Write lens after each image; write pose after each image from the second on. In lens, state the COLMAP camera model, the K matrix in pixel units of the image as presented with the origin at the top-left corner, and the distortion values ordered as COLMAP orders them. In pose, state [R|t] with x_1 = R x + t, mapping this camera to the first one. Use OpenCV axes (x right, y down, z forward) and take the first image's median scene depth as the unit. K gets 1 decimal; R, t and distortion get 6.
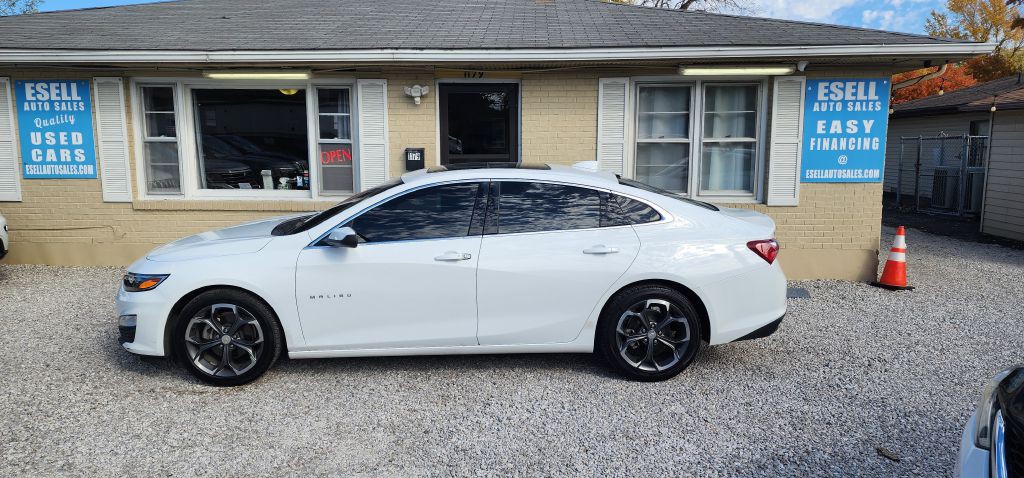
lens RADIAL K [[681.9, 0, 505.3], [0, 681.9, 239.9], [0, 0, 1]] dist [0.075335, -0.071742]
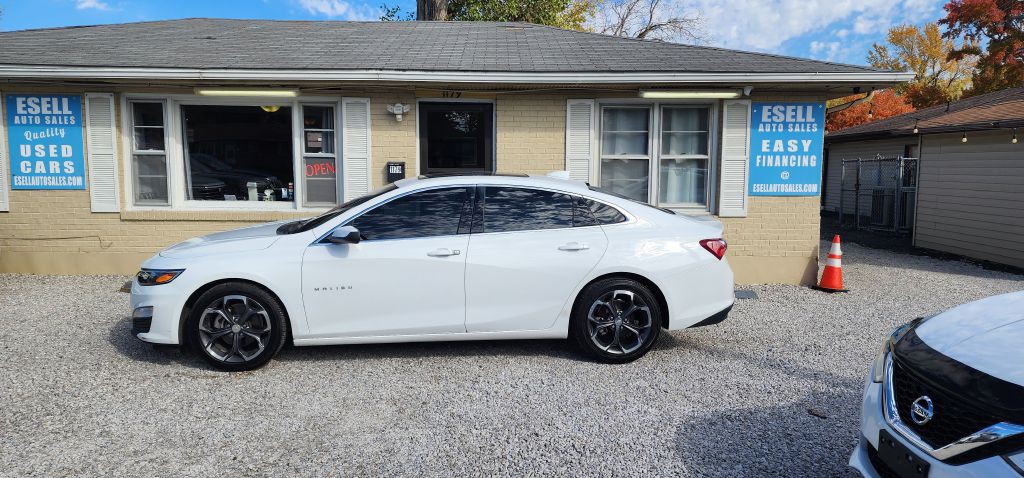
lens RADIAL K [[681.9, 0, 509.0], [0, 681.9, 236.8], [0, 0, 1]] dist [0.075335, -0.071742]
pose [[0.998185, 0.000194, 0.060227, -0.021110], [0.002033, 0.999316, -0.036913, 0.022741], [-0.060193, 0.036969, 0.997502, -0.073350]]
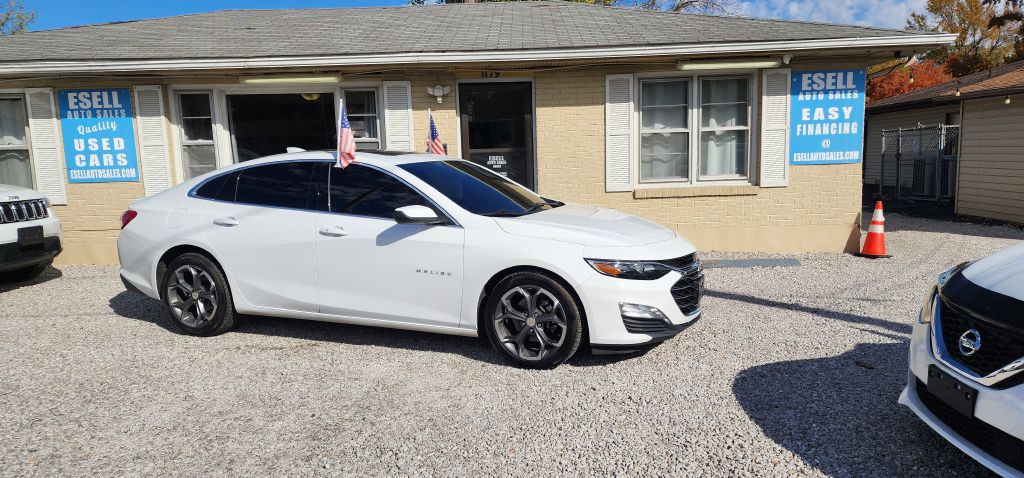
lens RADIAL K [[681.9, 0, 527.0], [0, 681.9, 253.4], [0, 0, 1]] dist [0.075335, -0.071742]
pose [[0.998814, -0.033179, 0.035630, -0.037084], [0.033052, 0.999445, 0.004161, 0.040312], [-0.035748, -0.002978, 0.999356, -0.091495]]
